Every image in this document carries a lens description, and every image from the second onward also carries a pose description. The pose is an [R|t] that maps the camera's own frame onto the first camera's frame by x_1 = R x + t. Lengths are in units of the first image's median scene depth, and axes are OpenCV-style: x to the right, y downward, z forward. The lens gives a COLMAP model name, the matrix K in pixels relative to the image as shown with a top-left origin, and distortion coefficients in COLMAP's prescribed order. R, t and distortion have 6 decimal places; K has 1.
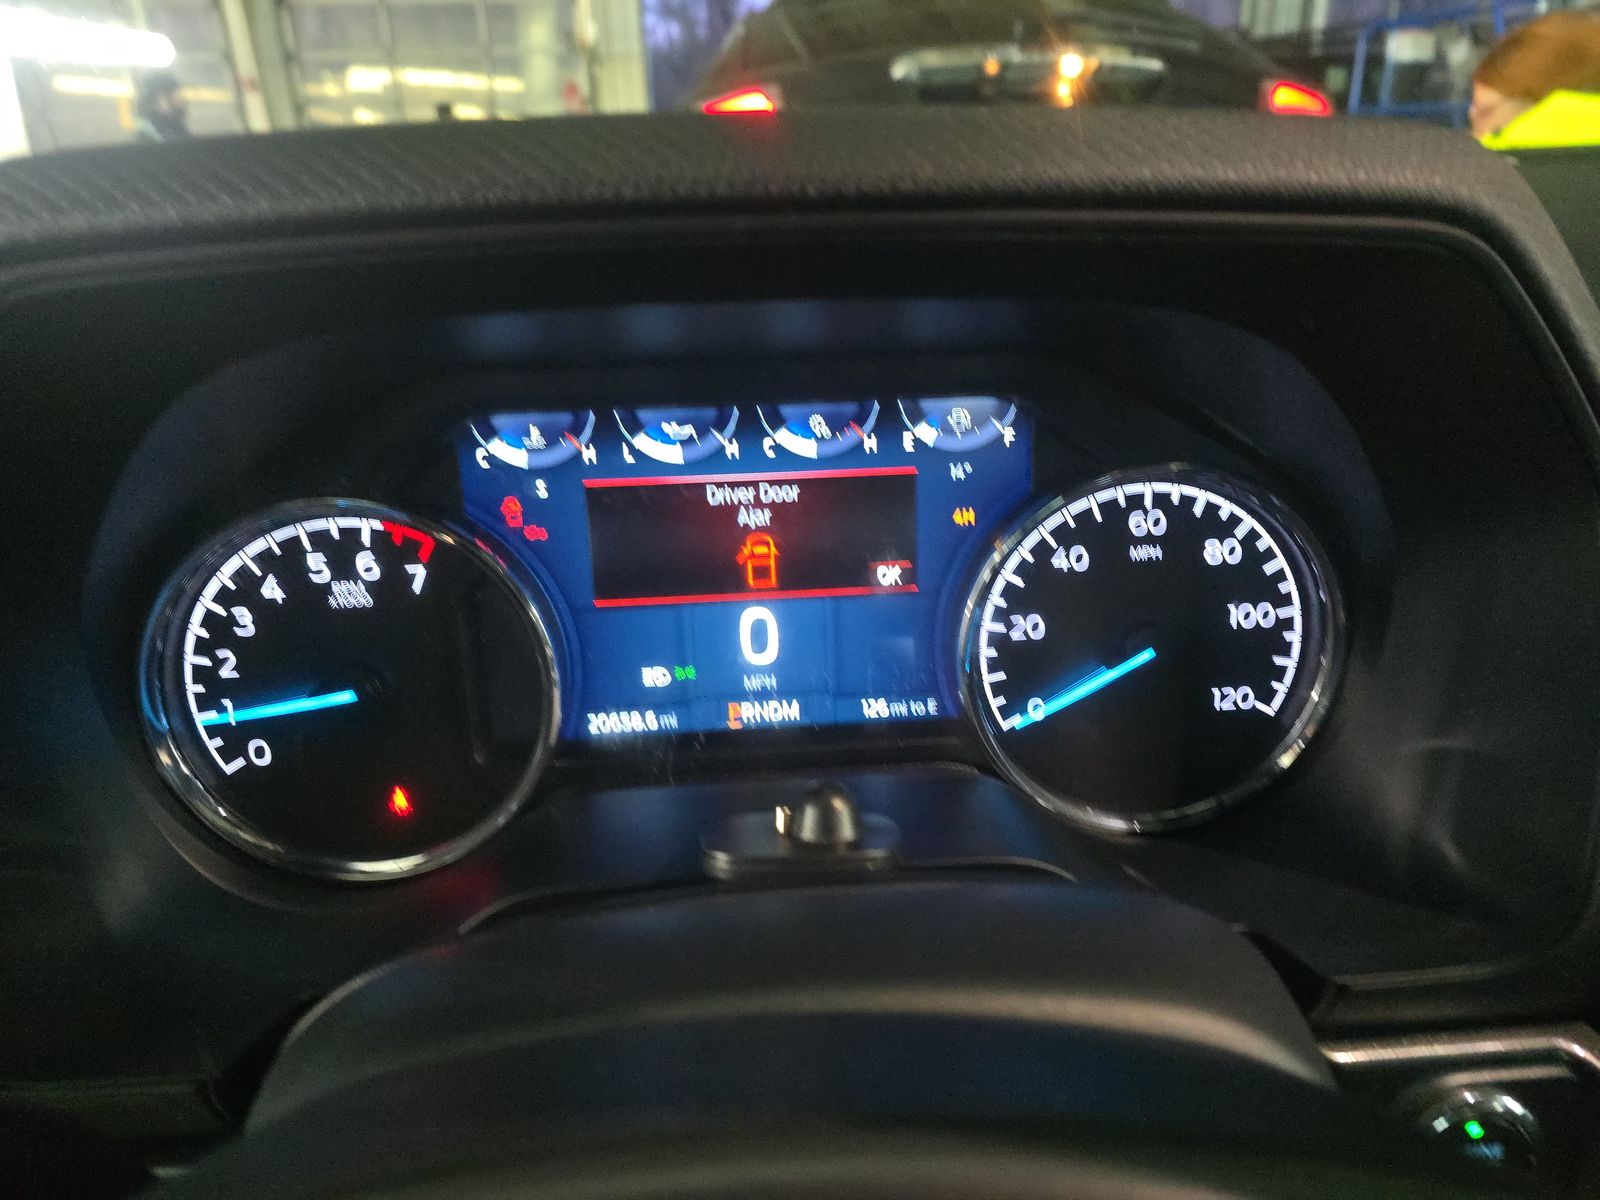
lens RADIAL K [[1087.3, 0, 800.0], [0, 1087.3, 600.0], [0, 0, 1]] dist [0.099301, -0.132170]
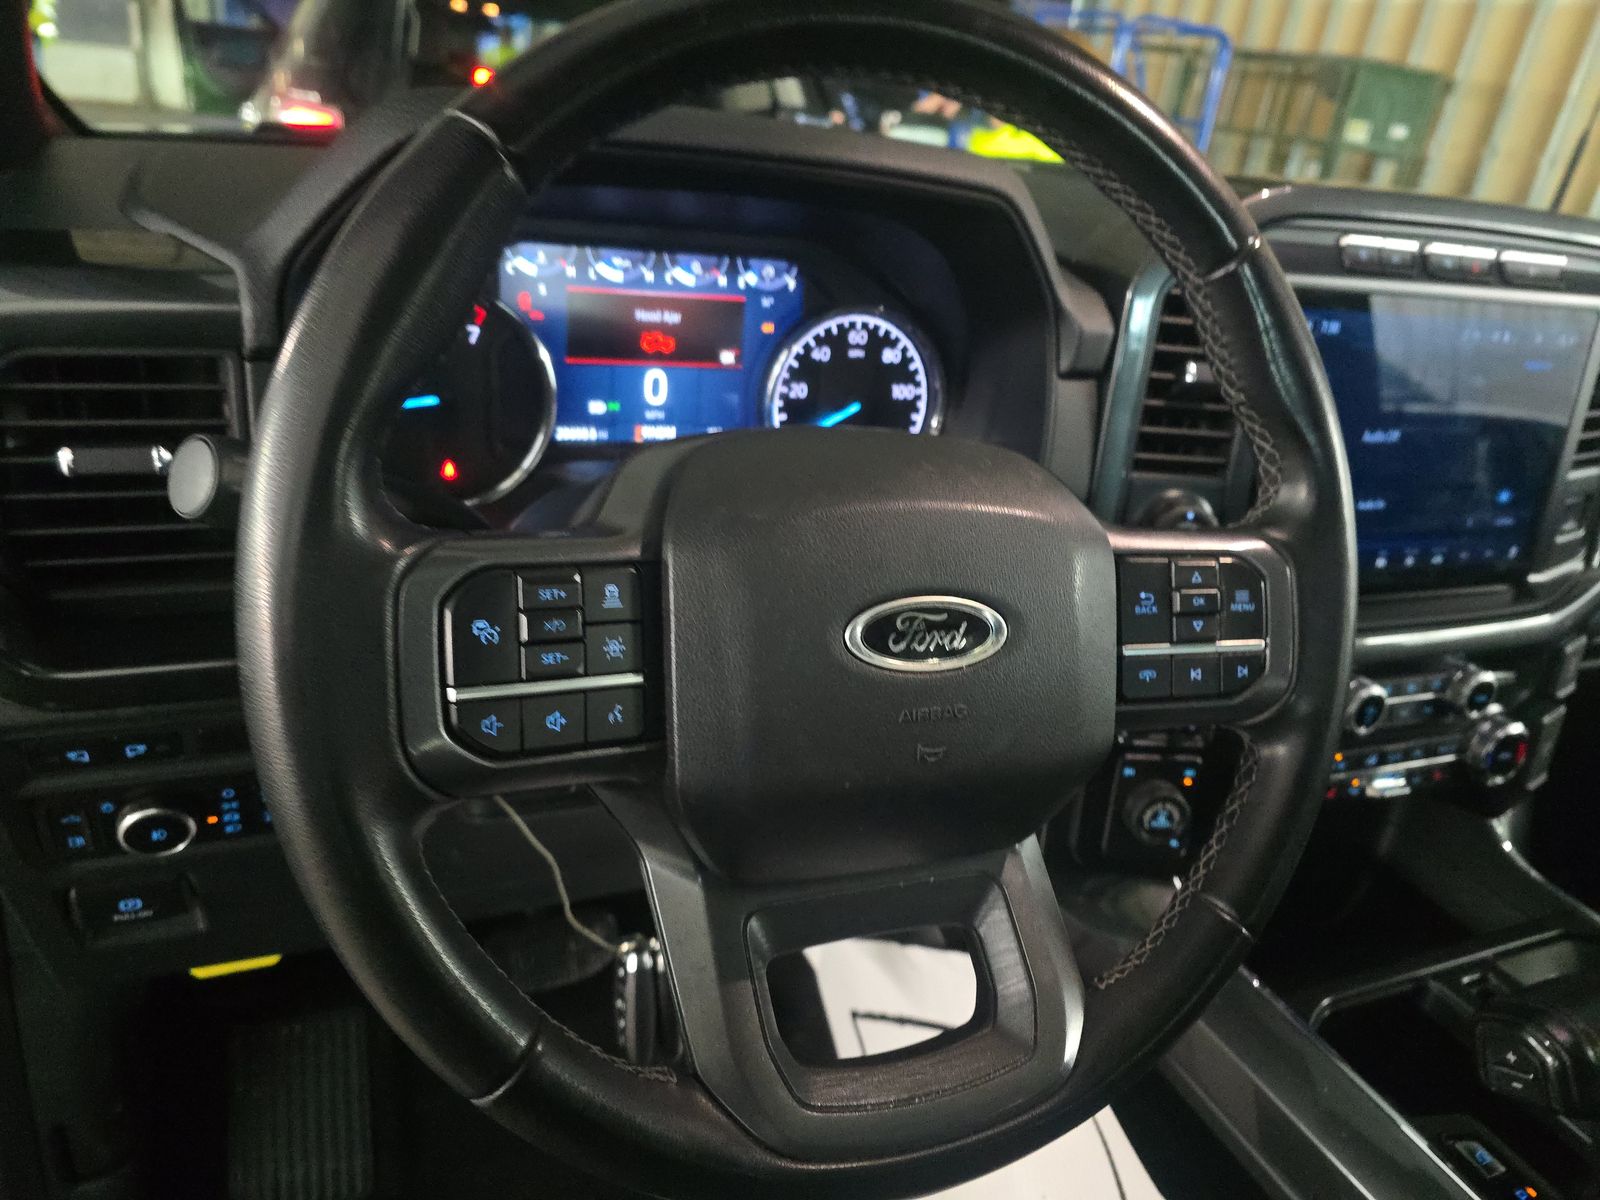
lens RADIAL K [[1087.3, 0, 800.0], [0, 1087.3, 600.0], [0, 0, 1]] dist [0.099301, -0.132170]
pose [[0.937574, -0.007877, 0.347698, -0.455127], [-0.016169, 0.997675, 0.066203, 0.266148], [-0.347411, -0.067692, 0.935267, -0.804462]]
